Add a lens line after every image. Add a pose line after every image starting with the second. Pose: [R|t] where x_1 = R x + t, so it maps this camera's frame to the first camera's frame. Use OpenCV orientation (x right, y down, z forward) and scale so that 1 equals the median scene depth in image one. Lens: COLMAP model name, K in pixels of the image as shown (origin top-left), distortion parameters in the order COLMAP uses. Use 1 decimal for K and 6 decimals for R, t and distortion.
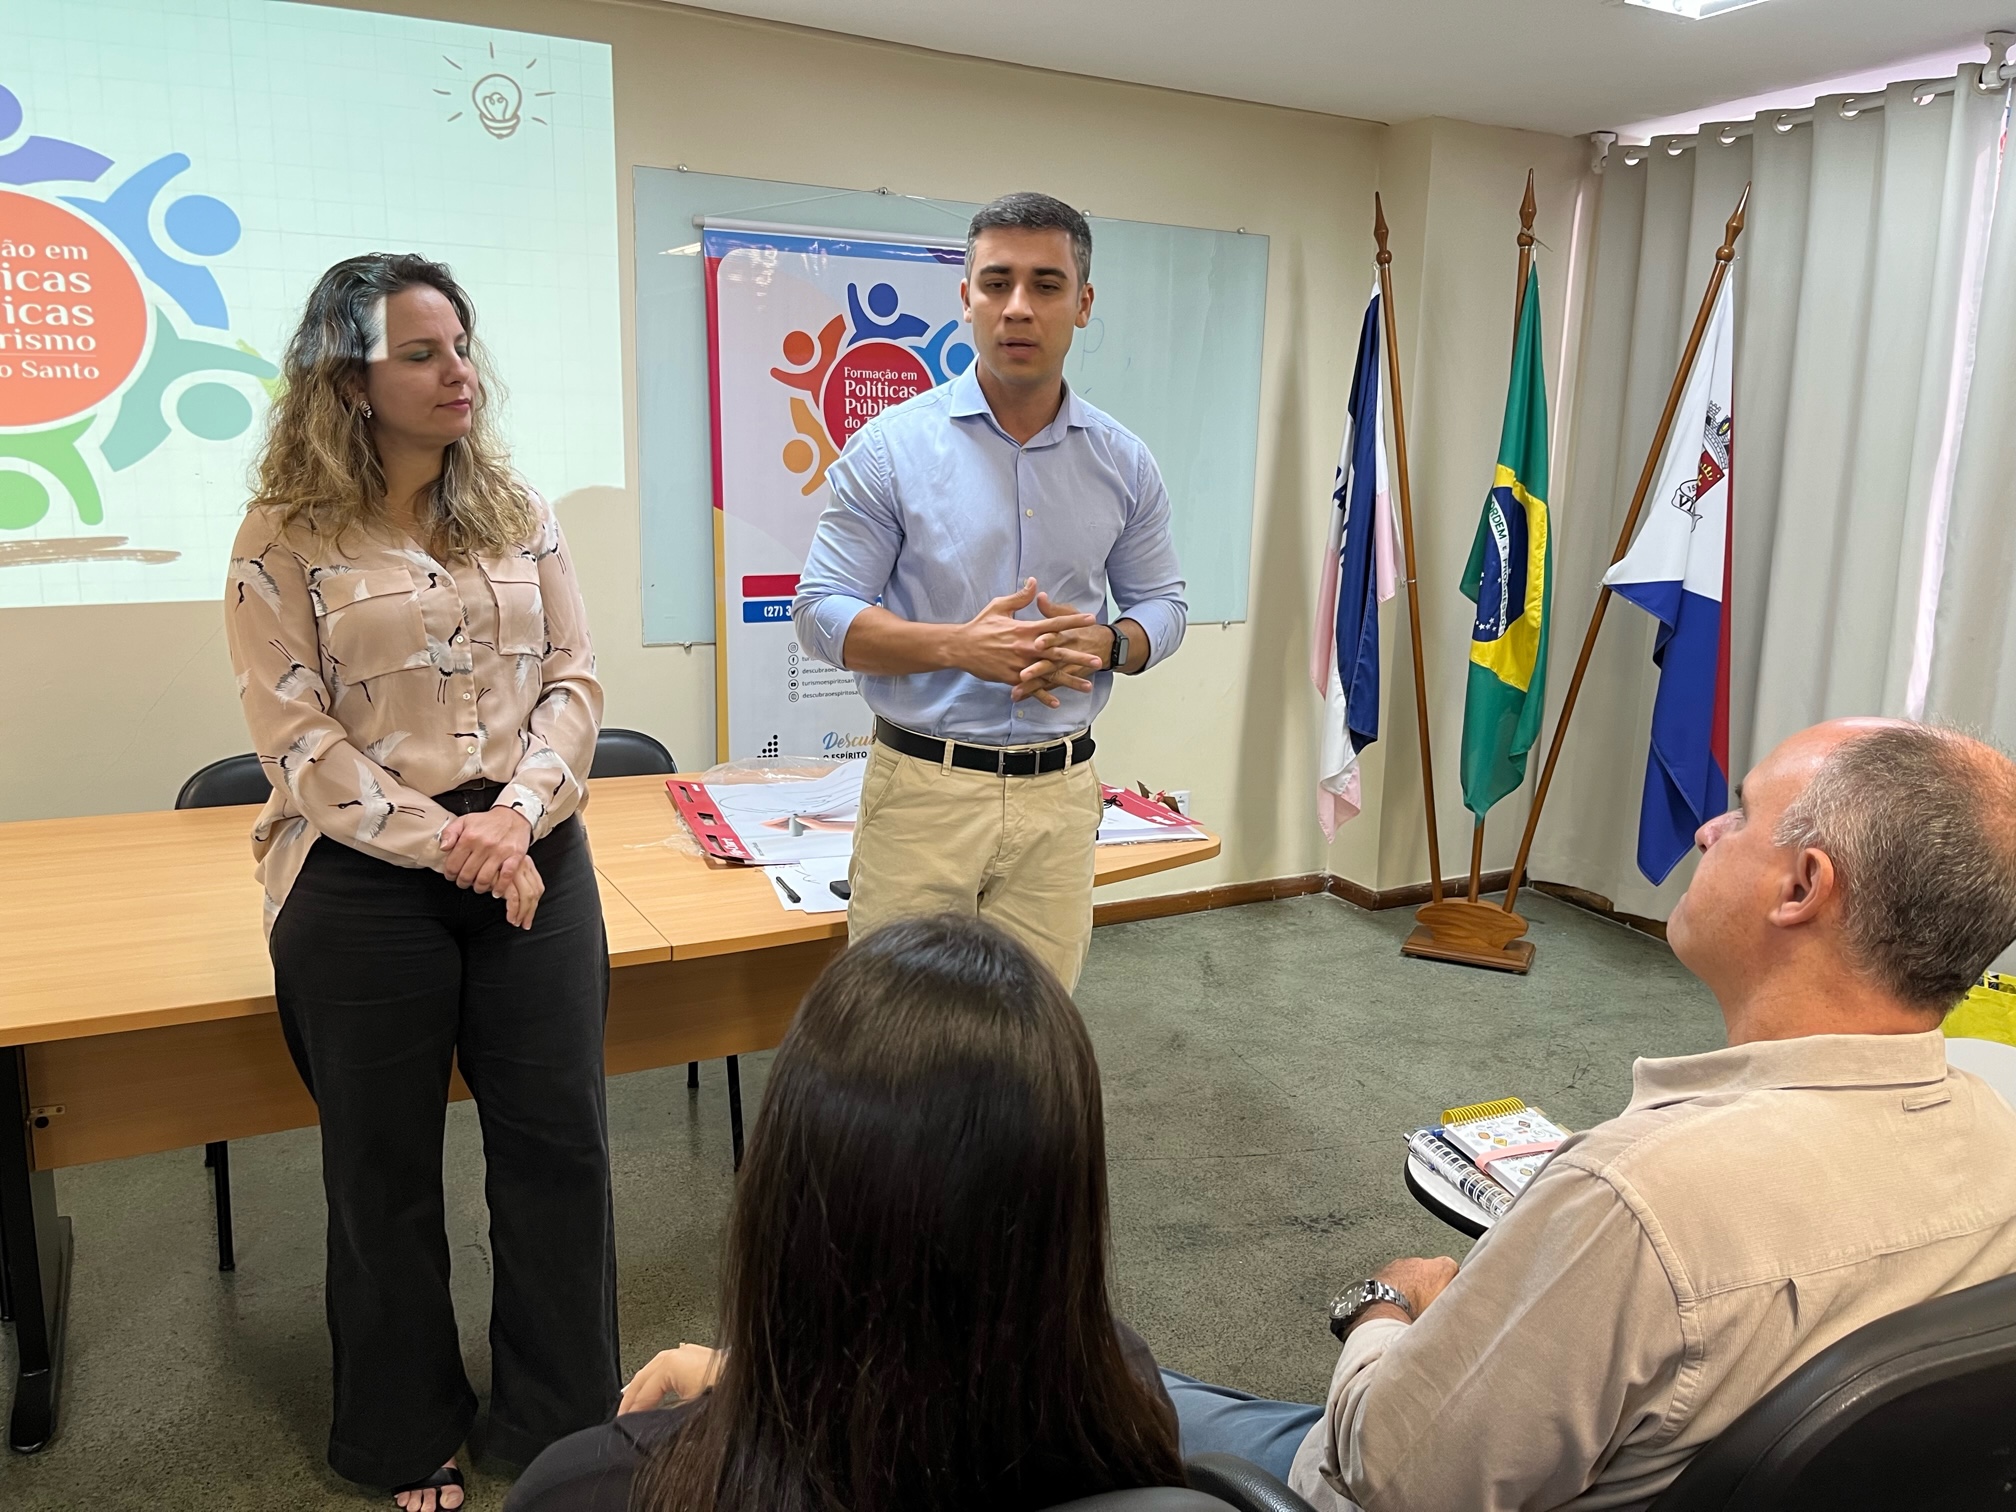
lens RADIAL K [[1514.9, 0, 1004.6], [0, 1514.9, 754.0], [0, 0, 1]] dist [0.072334, -0.121476]
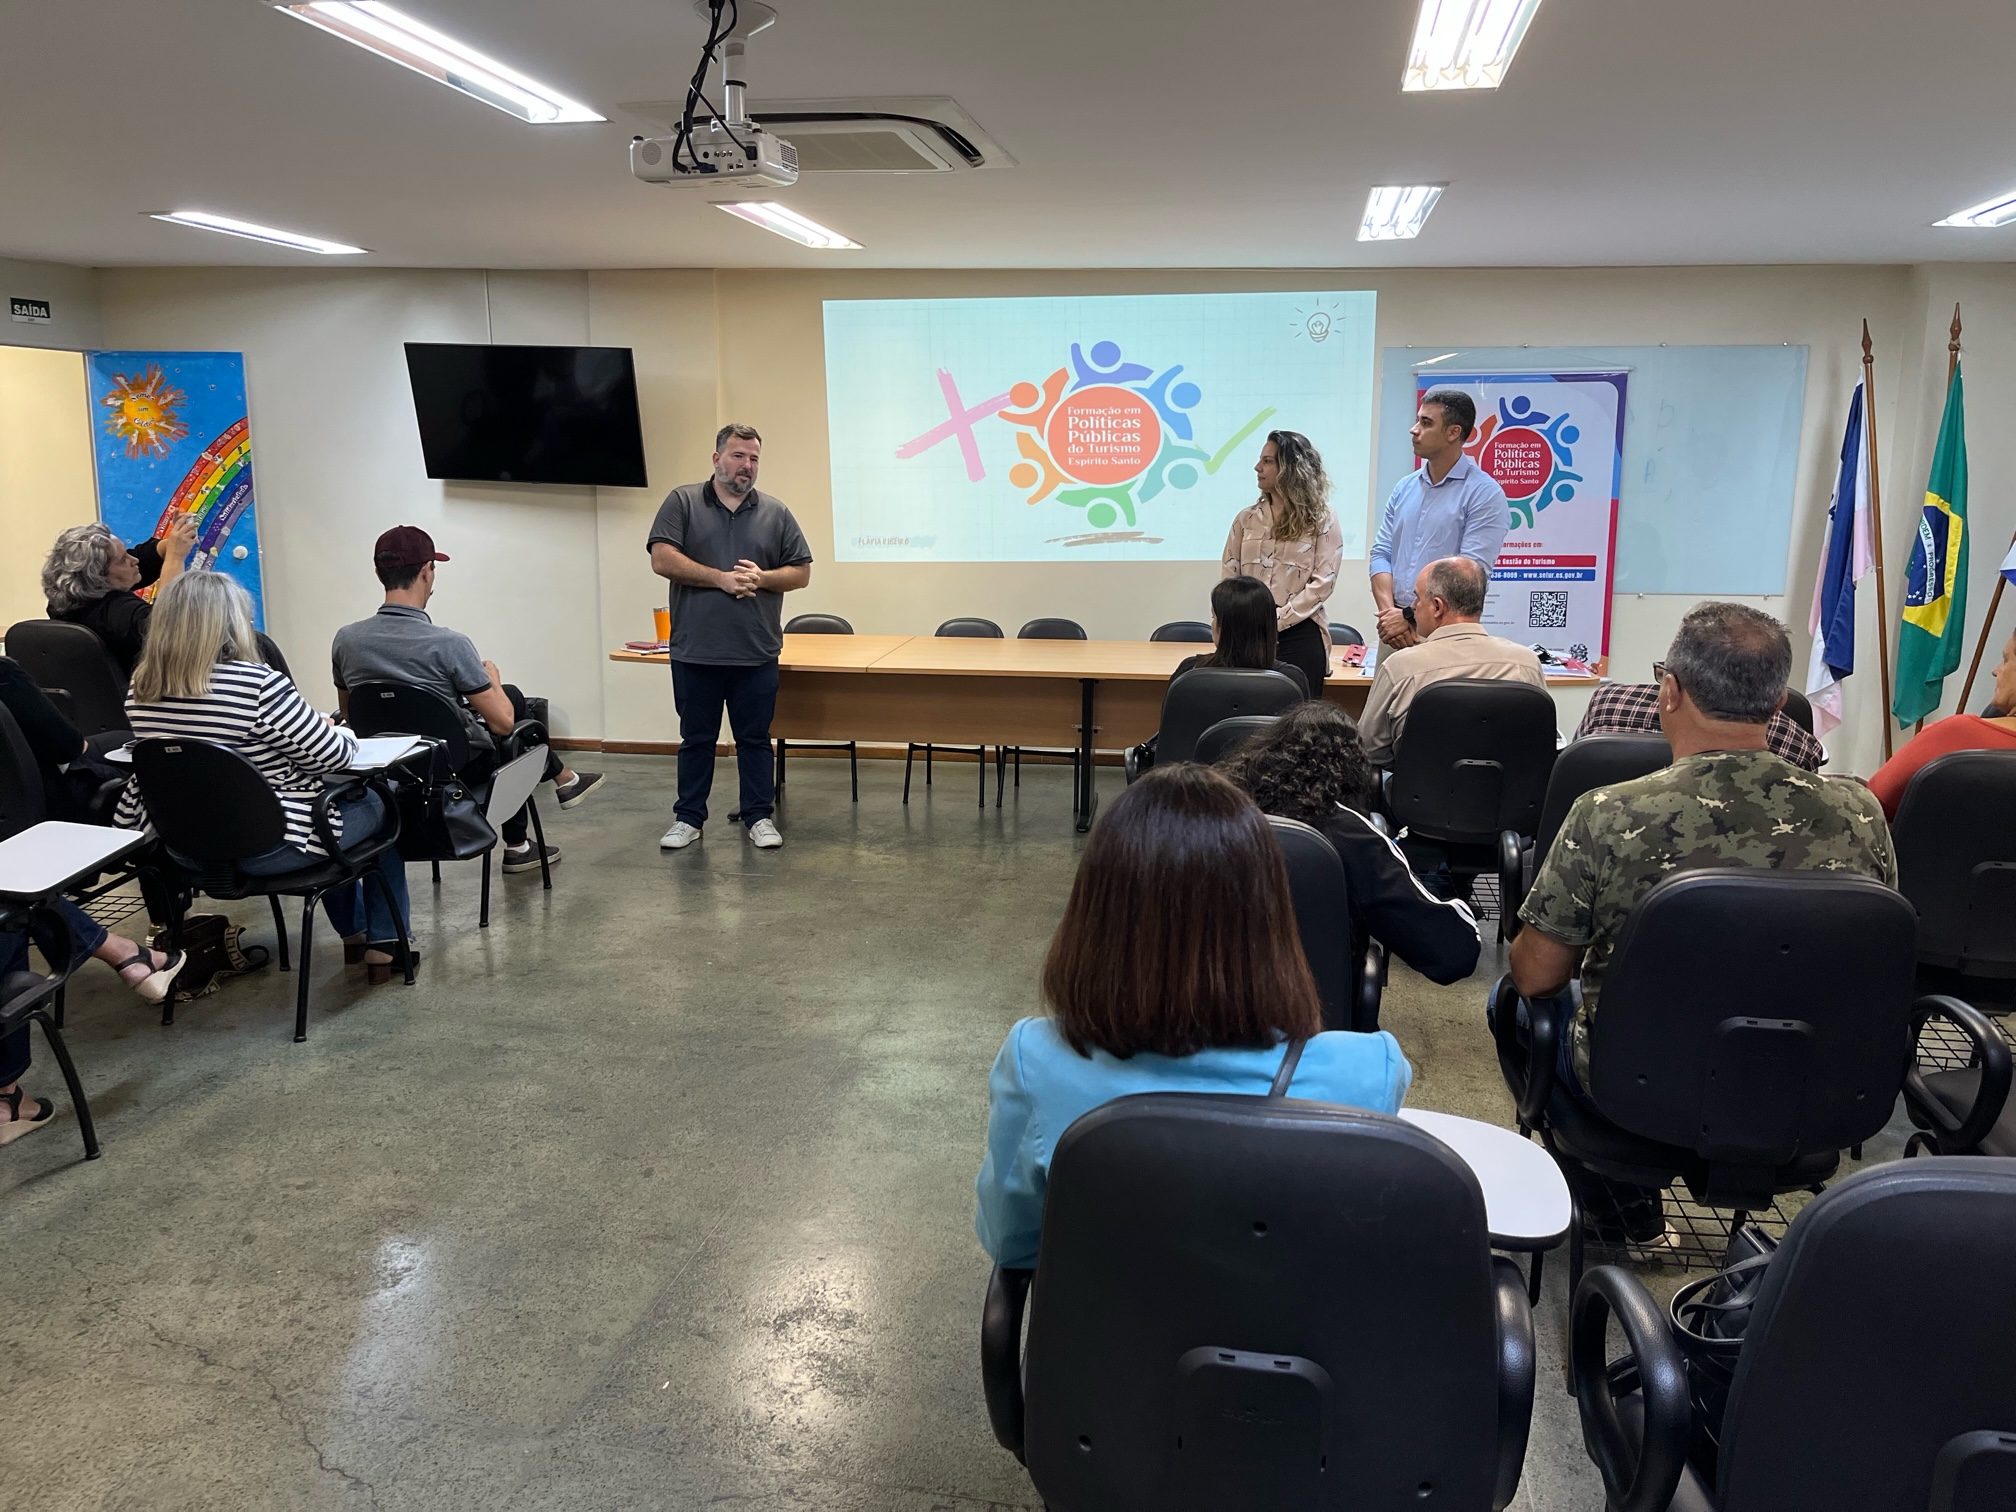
lens RADIAL K [[1682.1, 0, 1008.0], [0, 1682.1, 756.0], [0, 0, 1]] dist [0.098586, -0.136795]
pose [[0.829463, 0.078357, -0.553038, 0.752256], [-0.097158, 0.995258, -0.004709, 0.246972], [0.550047, 0.057638, 0.833143, -1.322614]]
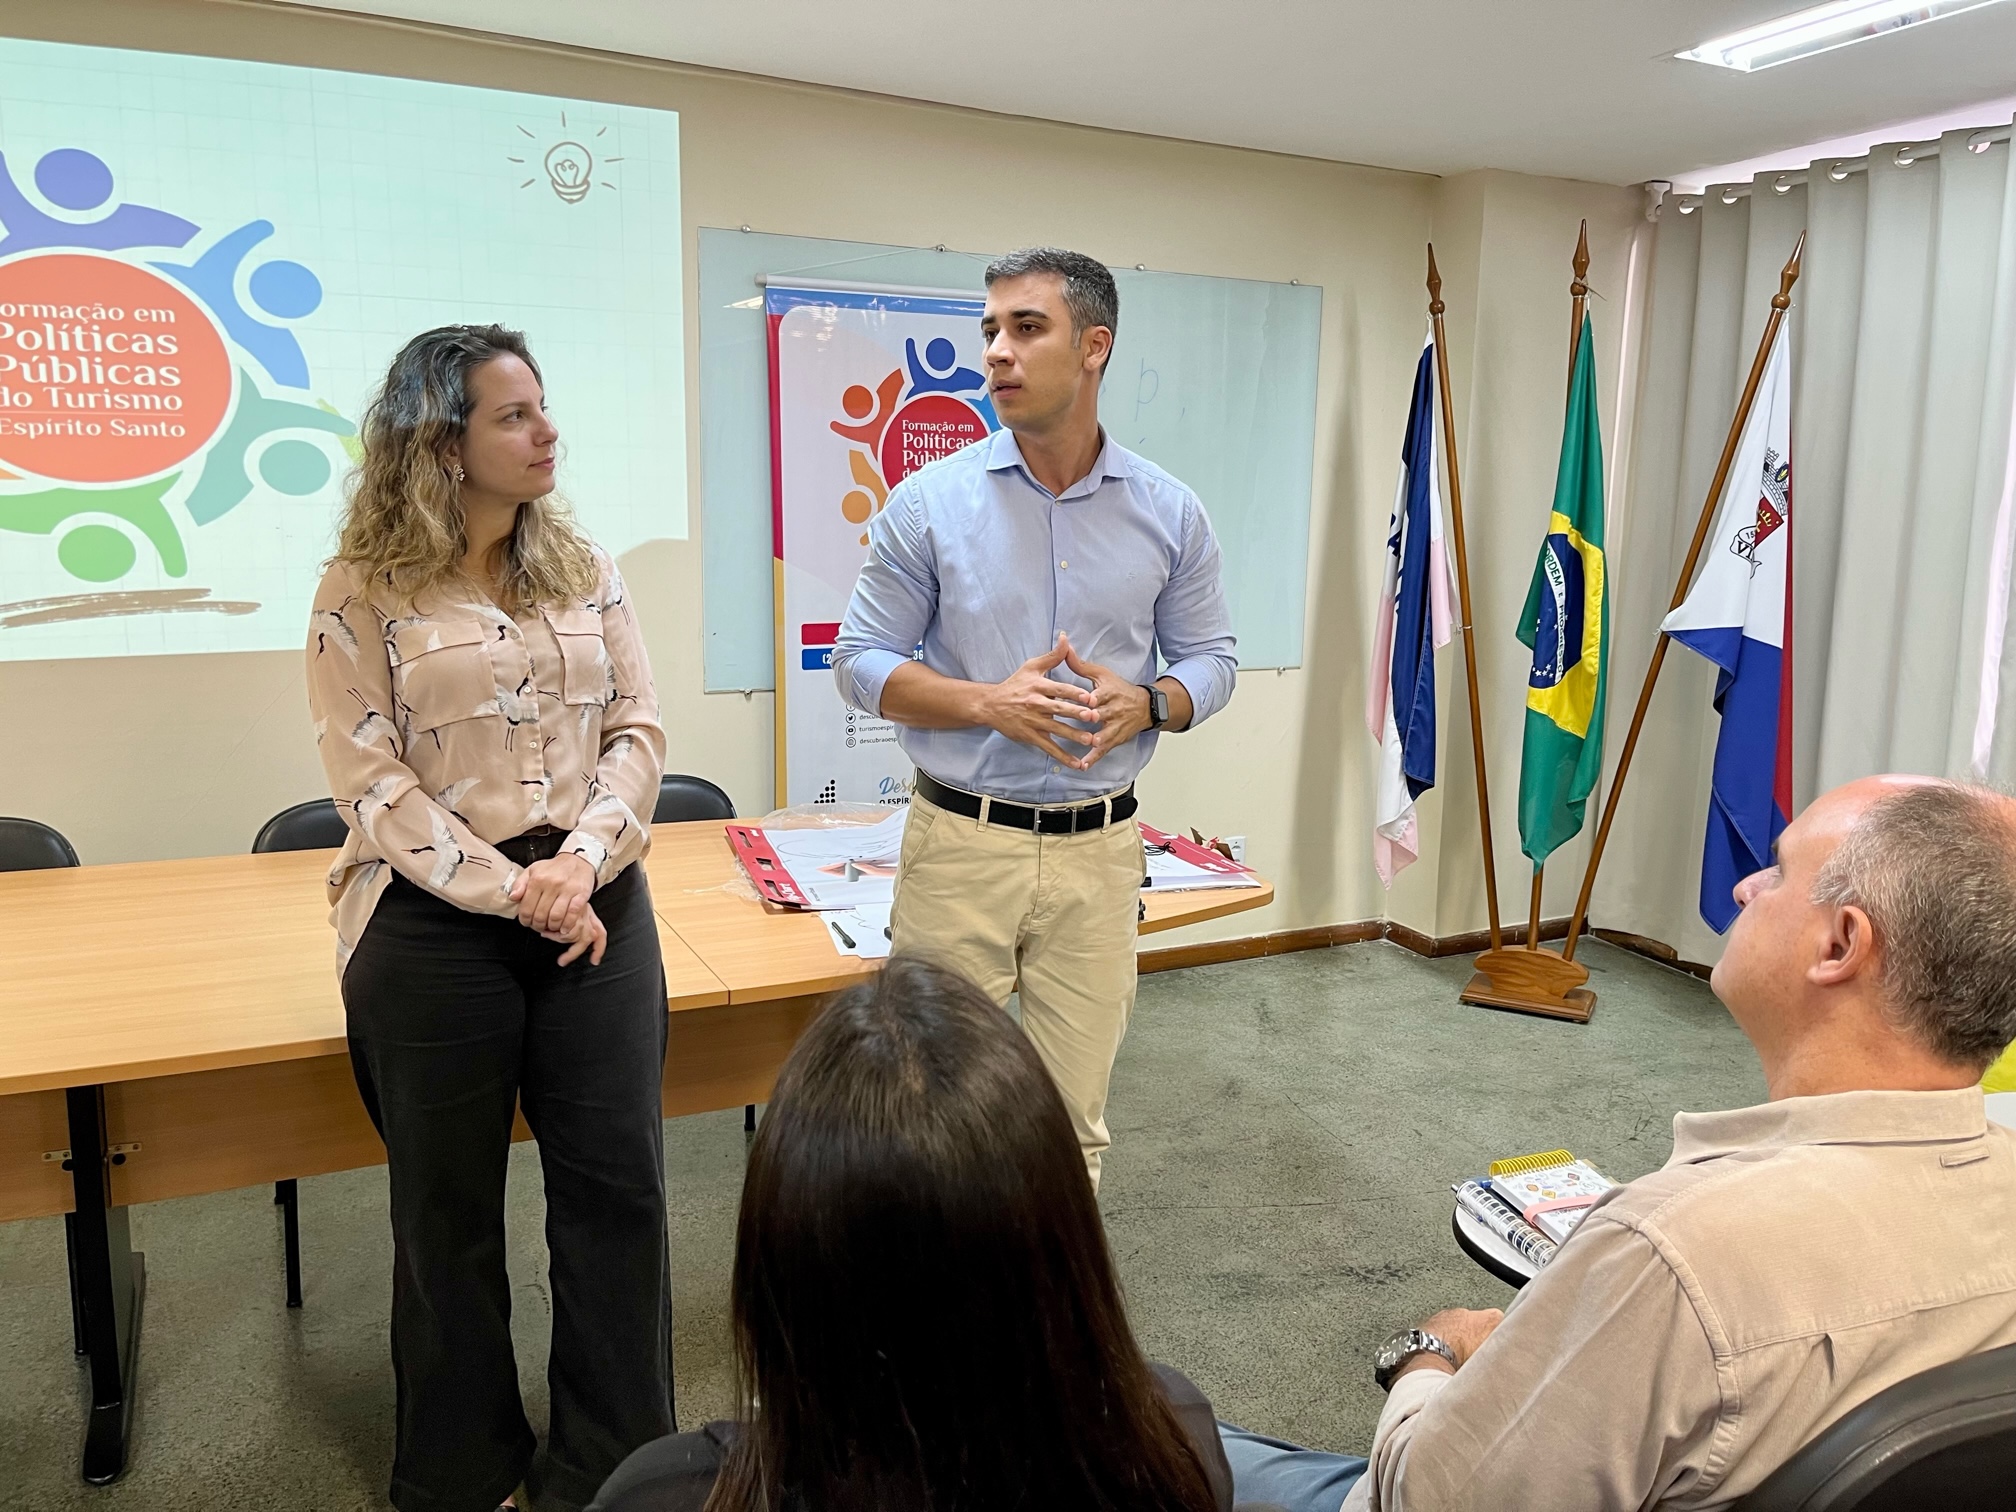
lens RADIAL K [[1512.4, 0, 1008.0], [0, 1512.4, 756.0], [0, 0, 1]] dist [0.063128, -0.105935]
pose [[0.999361, 0.000997, -0.035719, 0.002595], [-0.001969, 0.999628, -0.027198, -0.002360], [0.035679, 0.027251, 0.998992, -0.008188]]
